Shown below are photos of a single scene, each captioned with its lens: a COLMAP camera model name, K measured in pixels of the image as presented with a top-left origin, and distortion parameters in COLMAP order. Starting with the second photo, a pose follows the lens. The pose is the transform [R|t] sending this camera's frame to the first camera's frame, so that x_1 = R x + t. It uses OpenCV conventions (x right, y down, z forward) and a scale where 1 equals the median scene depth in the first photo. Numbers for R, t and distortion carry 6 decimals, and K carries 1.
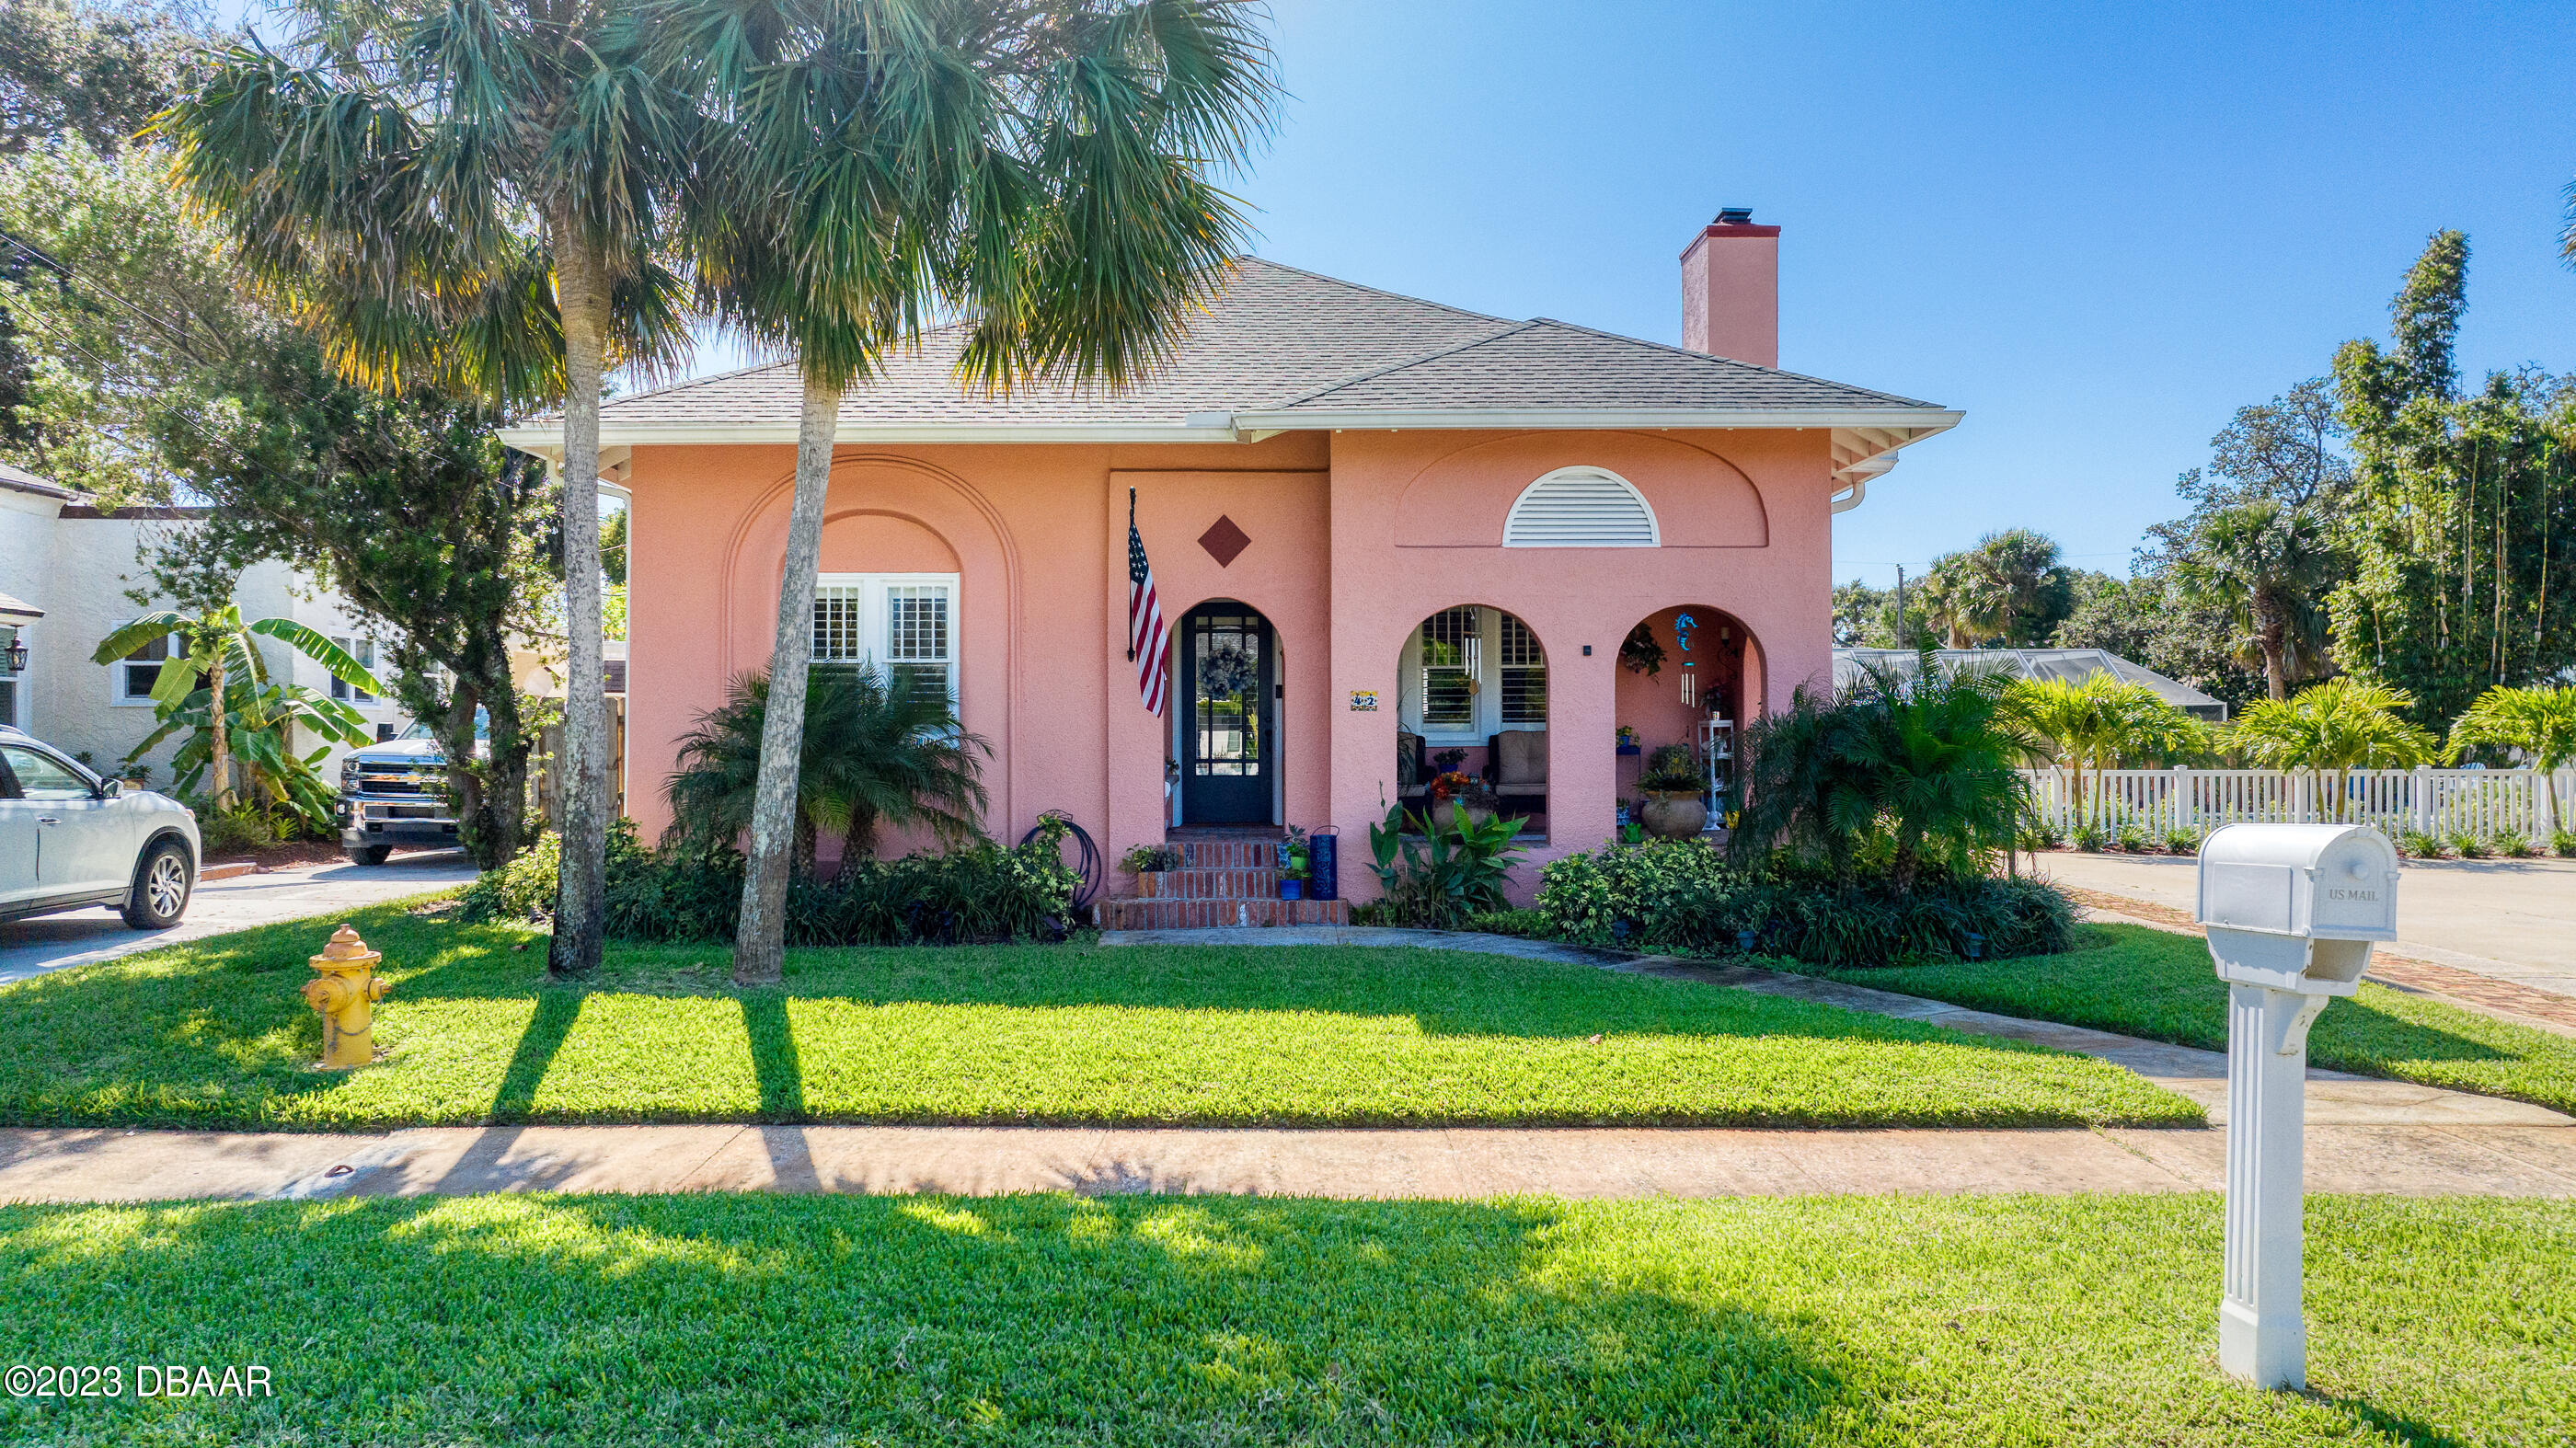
lens RADIAL K [[1809.5, 0, 1288.0], [0, 1809.5, 724.0], [0, 0, 1]] dist [-0.019266, -0.002035]
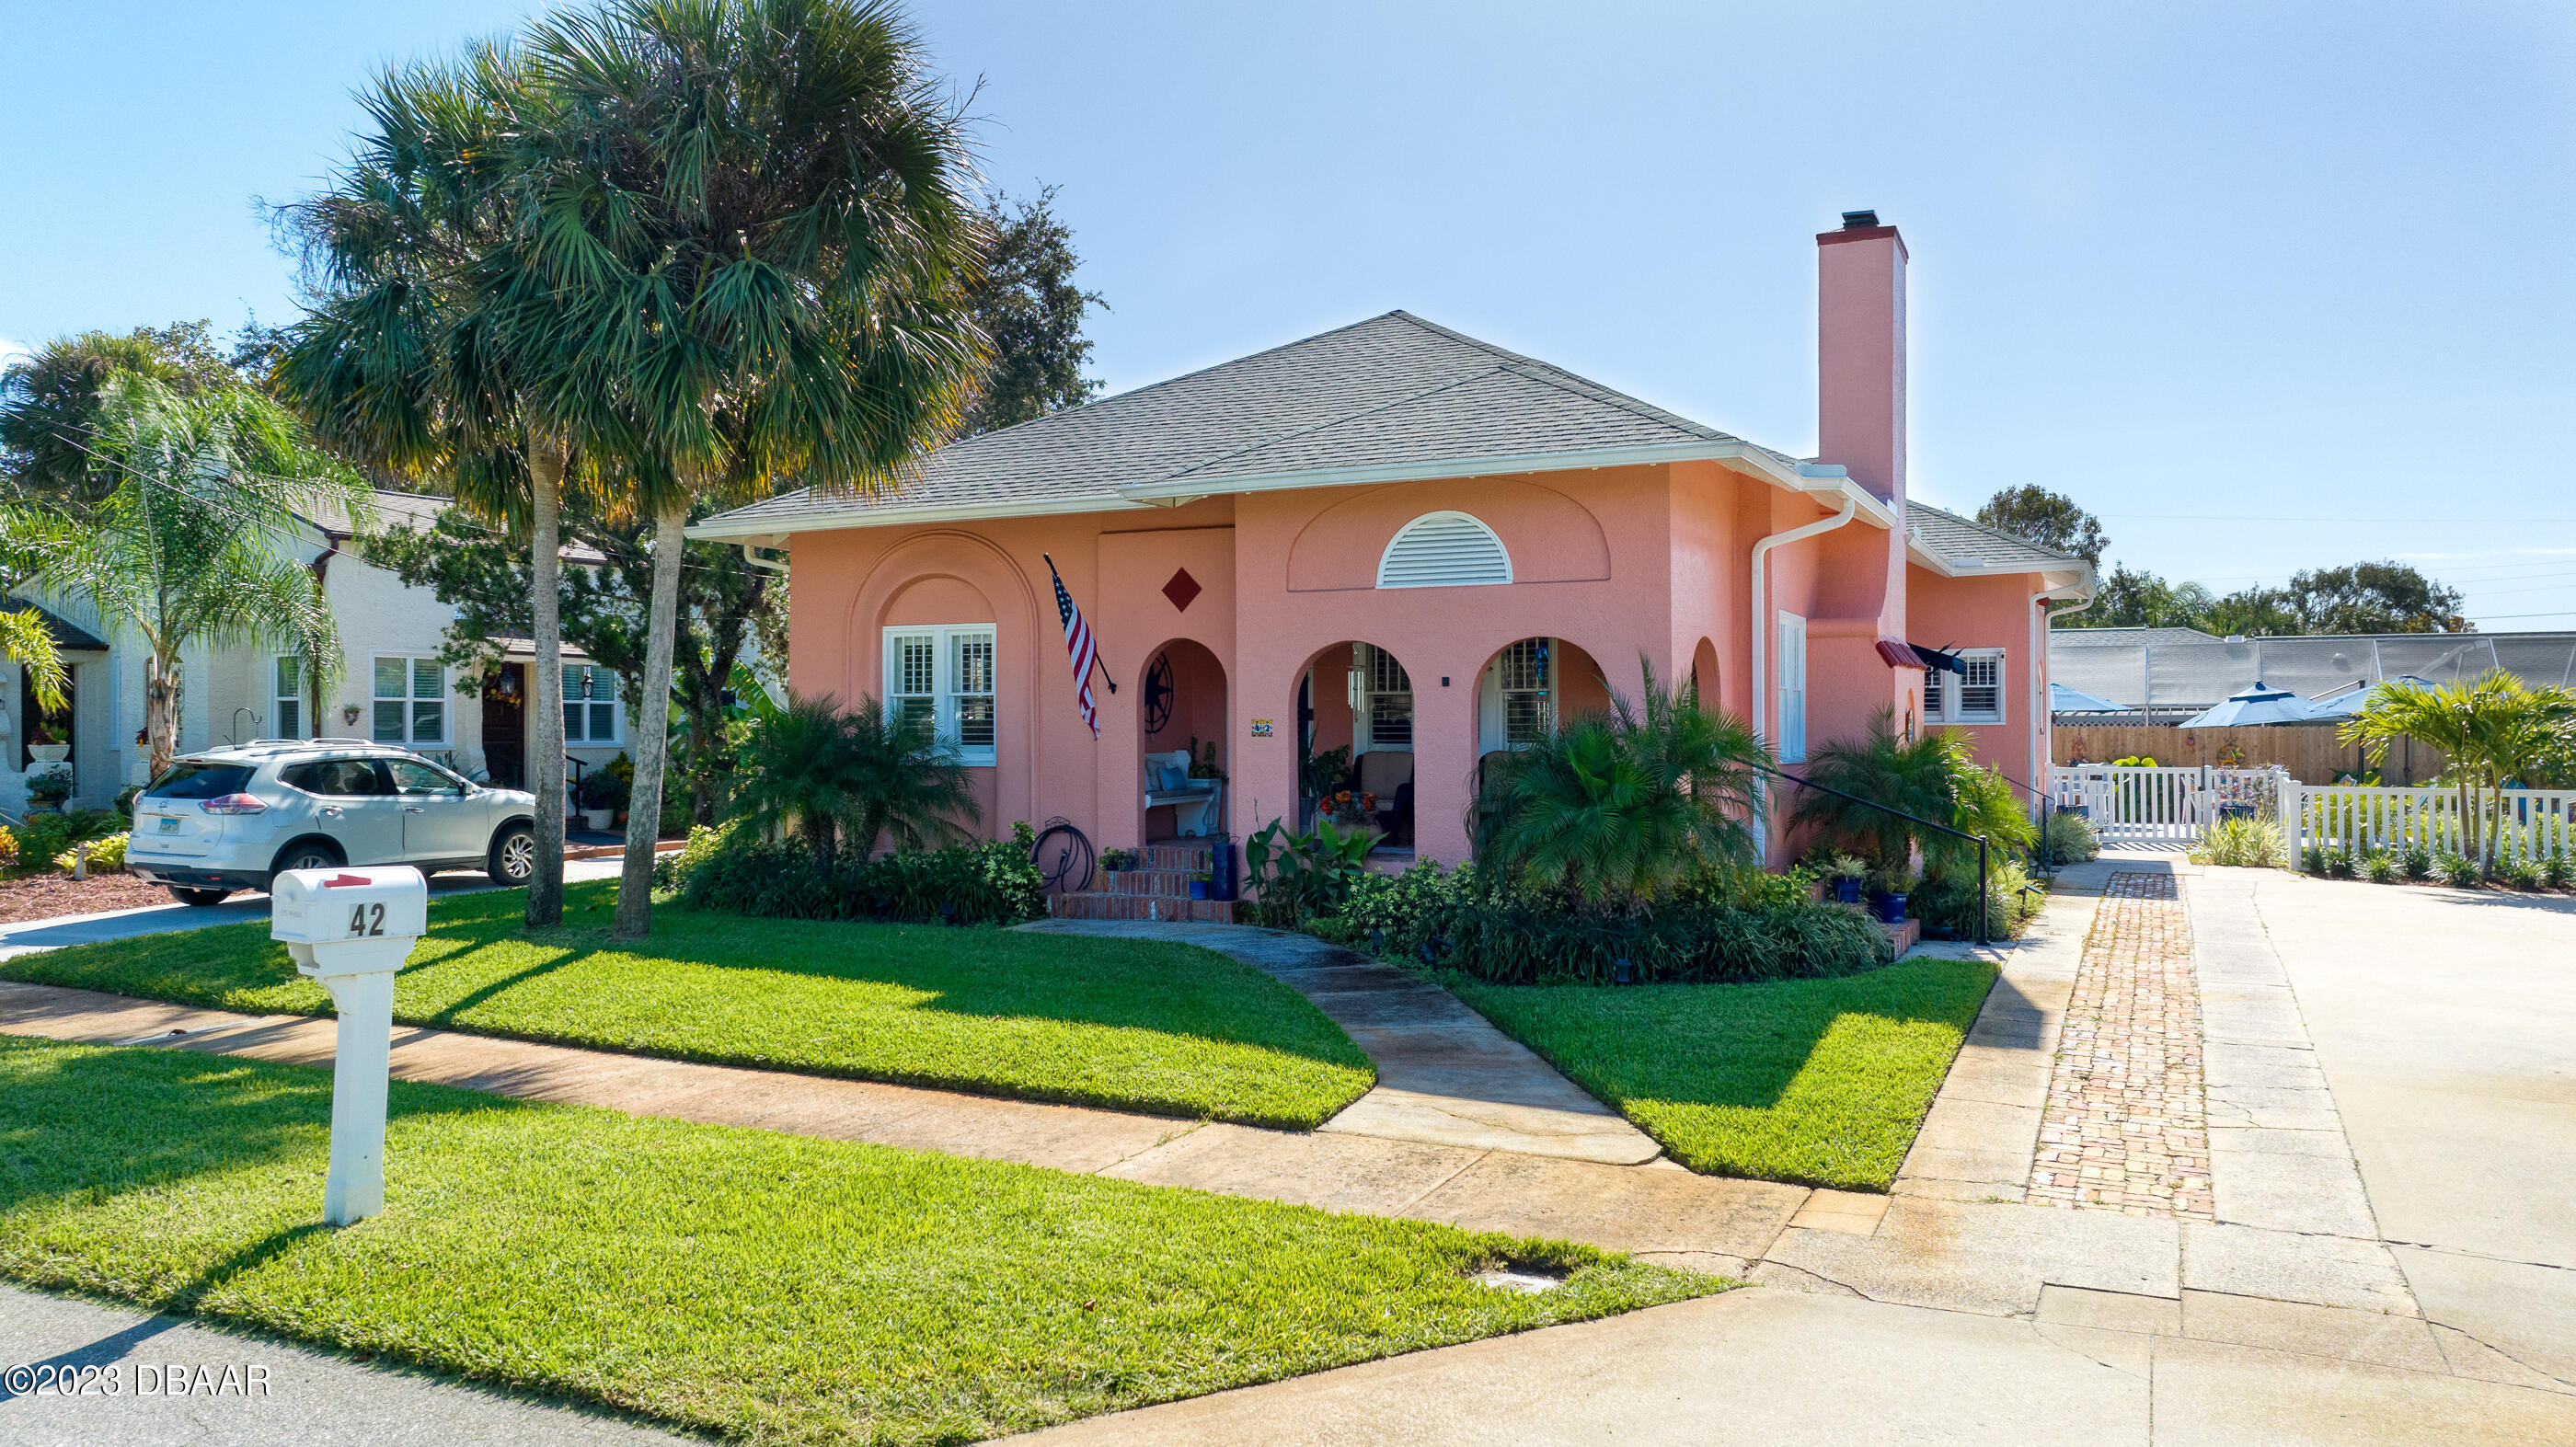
lens RADIAL K [[1809.4, 0, 1288.0], [0, 1809.4, 723.5], [0, 0, 1]] dist [-0.019266, -0.002035]
pose [[0.896234, -0.000158, -0.443582, 0.560311], [0.003146, 0.999977, 0.006002, -0.022269], [0.443571, -0.006775, 0.896214, -0.015316]]
